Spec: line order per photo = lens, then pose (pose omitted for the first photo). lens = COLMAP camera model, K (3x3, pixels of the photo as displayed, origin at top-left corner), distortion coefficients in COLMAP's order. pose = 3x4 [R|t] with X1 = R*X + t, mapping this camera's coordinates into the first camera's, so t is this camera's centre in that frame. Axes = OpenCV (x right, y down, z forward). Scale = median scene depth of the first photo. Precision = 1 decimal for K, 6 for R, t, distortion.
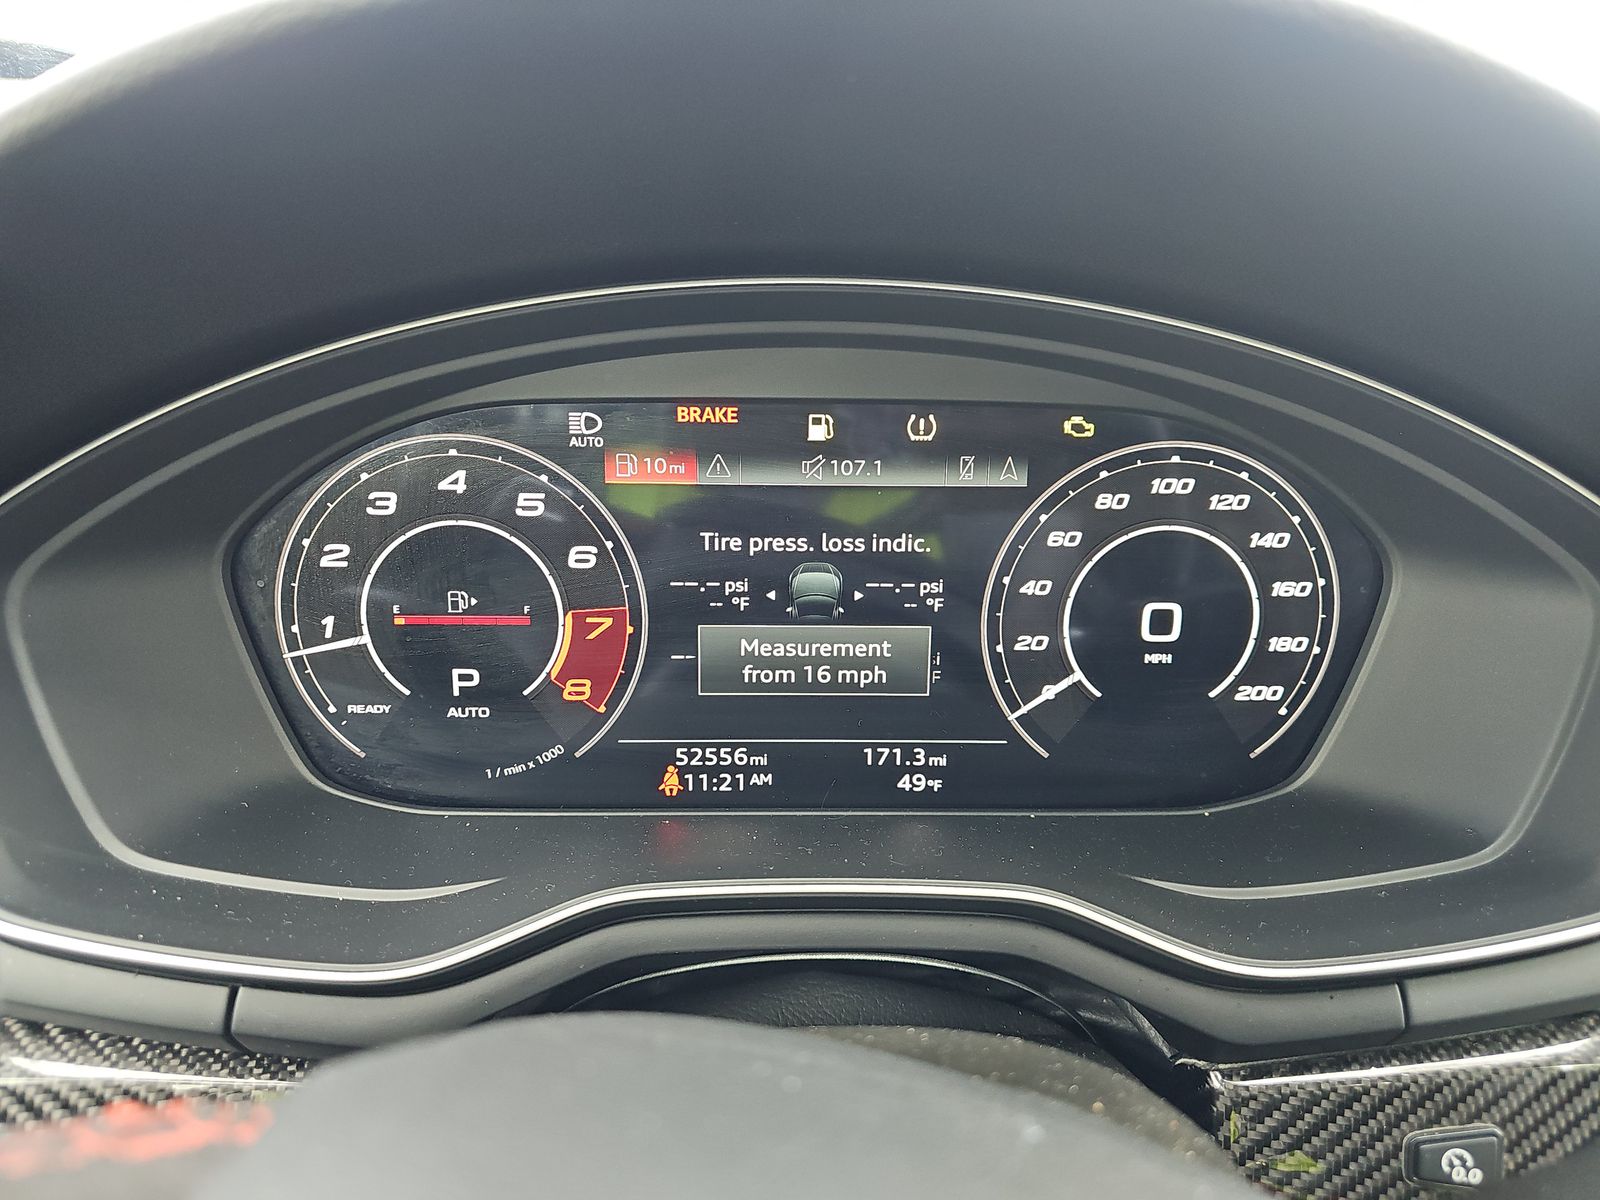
lens RADIAL K [[1050.6, 0, 793.3], [0, 1050.6, 595.3], [0, 0, 1]] dist [0.037458, -0.042459]
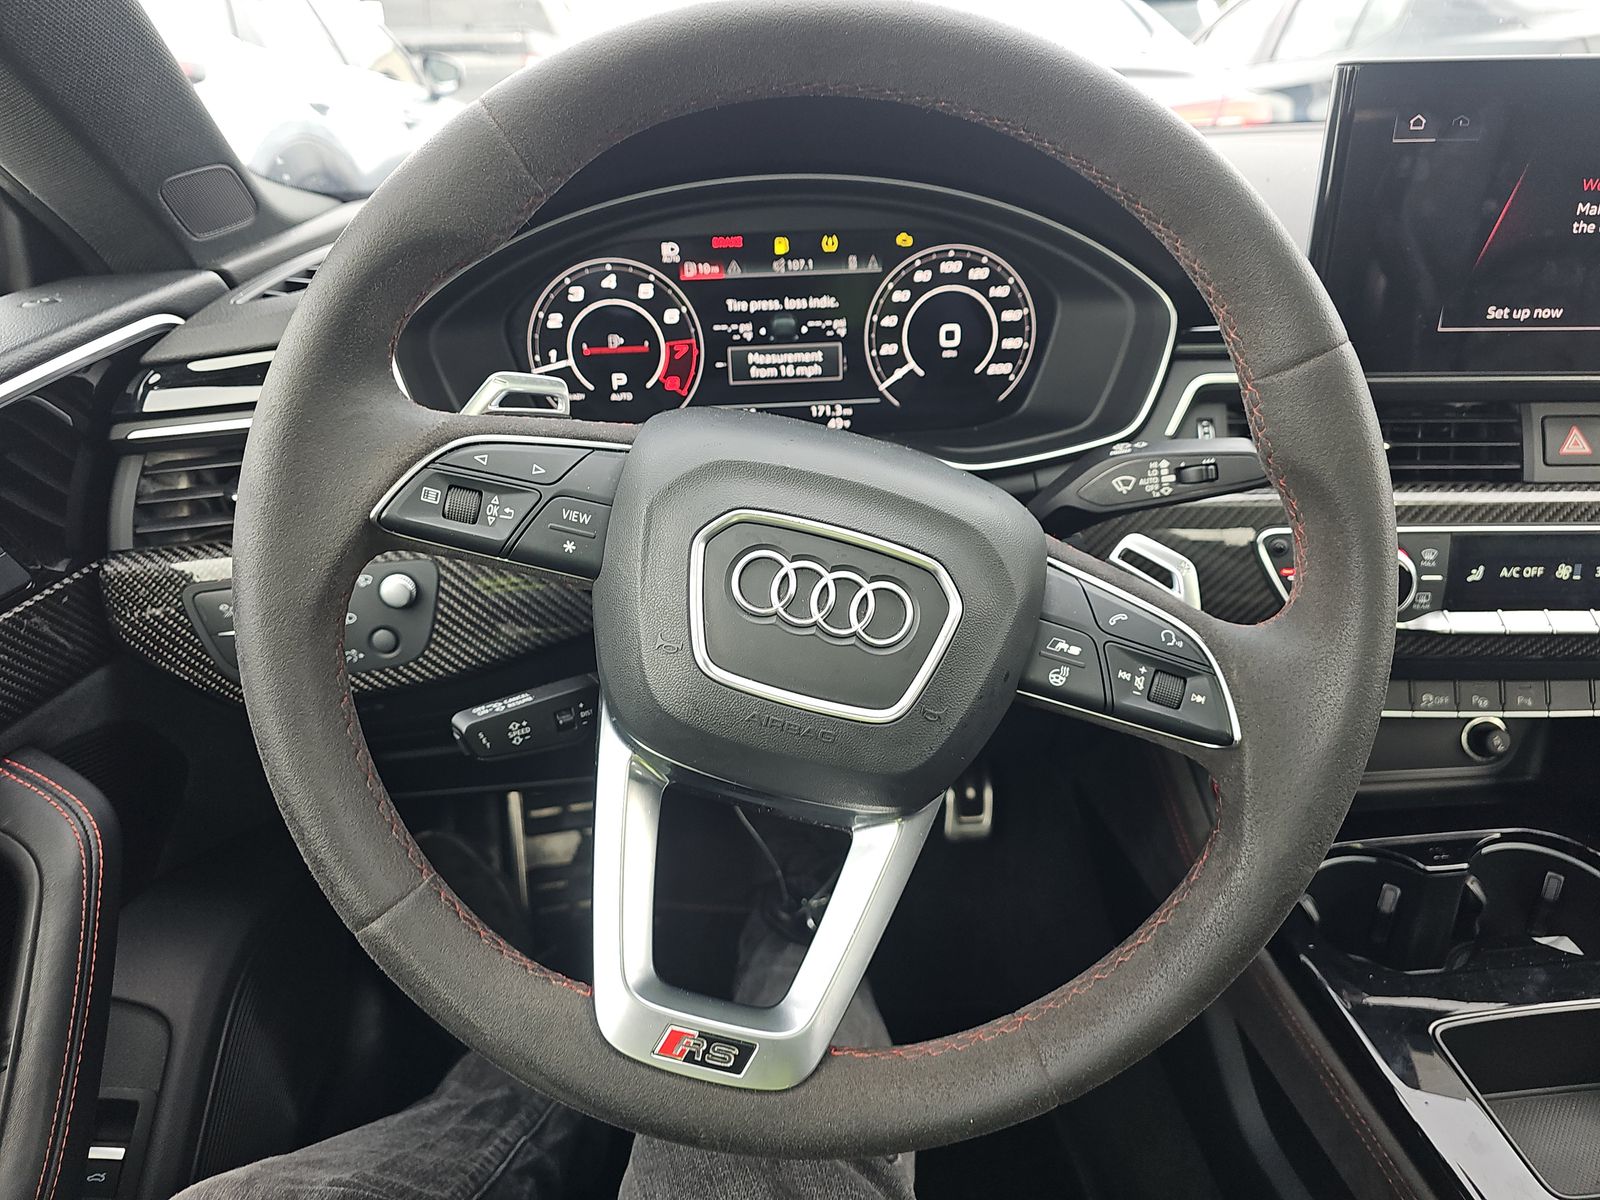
lens RADIAL K [[1050.6, 0, 798.7], [0, 1050.6, 597.2], [0, 0, 1]] dist [0.037458, -0.042459]
pose [[0.998468, -0.054364, 0.010343, 0.000313], [0.052446, 0.989231, 0.136641, 0.239531], [-0.017660, -0.135889, 0.990567, -1.140187]]
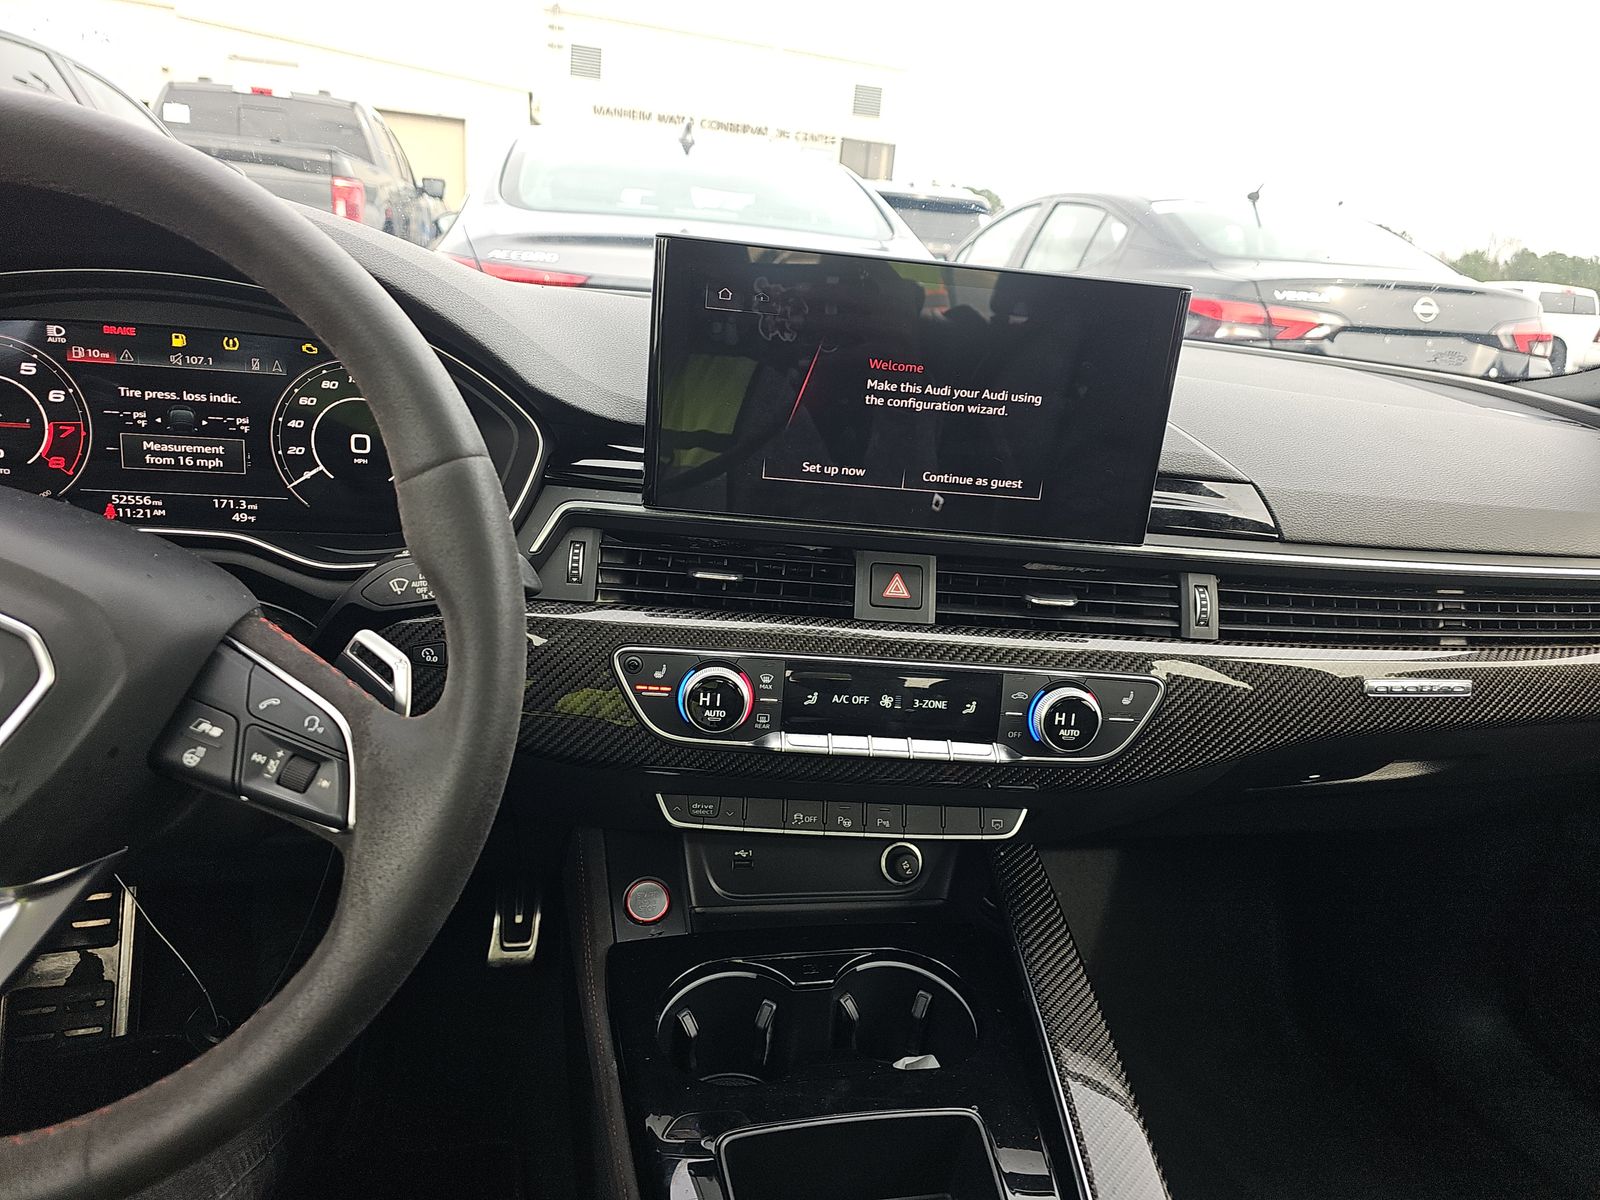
lens RADIAL K [[1050.6, 0, 805.6], [0, 1050.6, 595.1], [0, 0, 1]] dist [0.037458, -0.042459]
pose [[0.982844, 0.021562, 0.183173, 0.866250], [-0.022841, 0.999727, 0.004871, 0.308352], [-0.183018, -0.008971, 0.983069, -1.312498]]
